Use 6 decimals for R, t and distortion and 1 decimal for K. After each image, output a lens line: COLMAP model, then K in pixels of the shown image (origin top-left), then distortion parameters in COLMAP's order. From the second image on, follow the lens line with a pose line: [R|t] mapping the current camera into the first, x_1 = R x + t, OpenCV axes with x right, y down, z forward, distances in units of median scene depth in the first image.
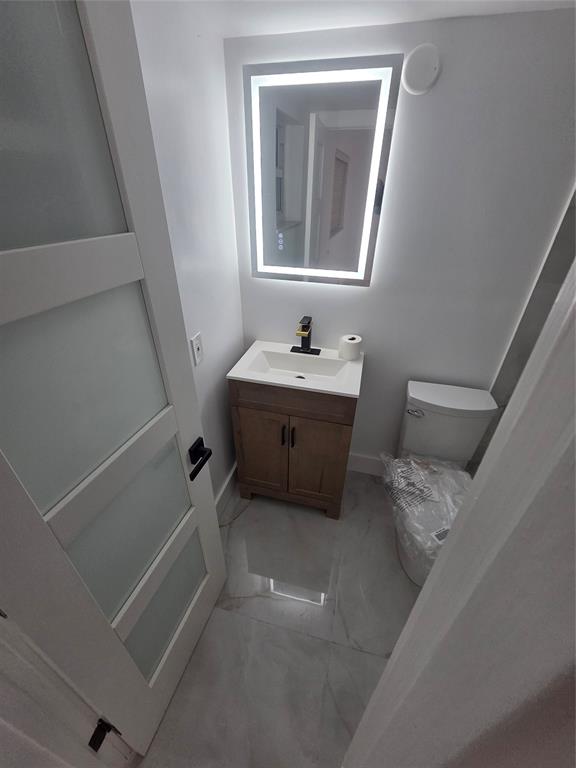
lens RADIAL K [[312.2, 0, 288.9], [0, 312.2, 386.3], [0, 0, 1]] dist [-0.001265, 0.000006]
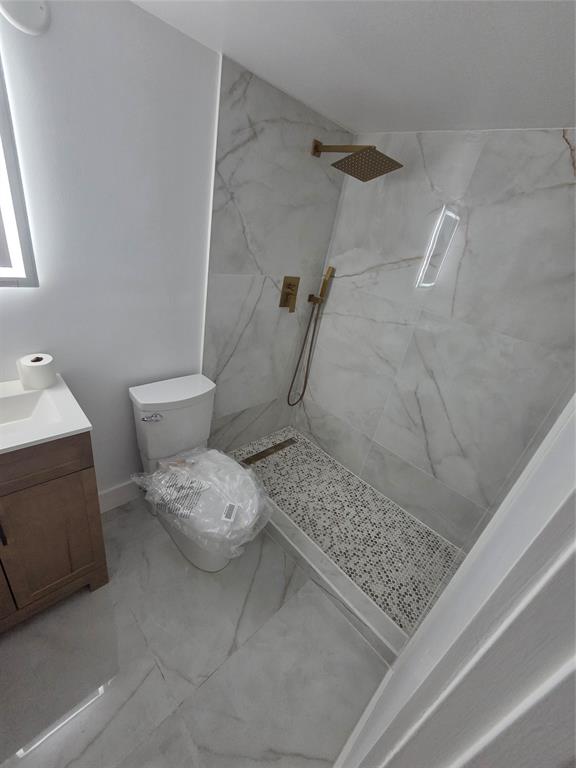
lens RADIAL K [[316.3, 0, 288.0], [0, 316.3, 384.0], [0, 0, 1]] dist [0.000952, -0.000215]
pose [[0.512095, -0.317212, 0.798208, -0.106541], [0.302153, 0.936437, 0.178297, -0.055557], [-0.804029, 0.149876, 0.575391, 0.121029]]
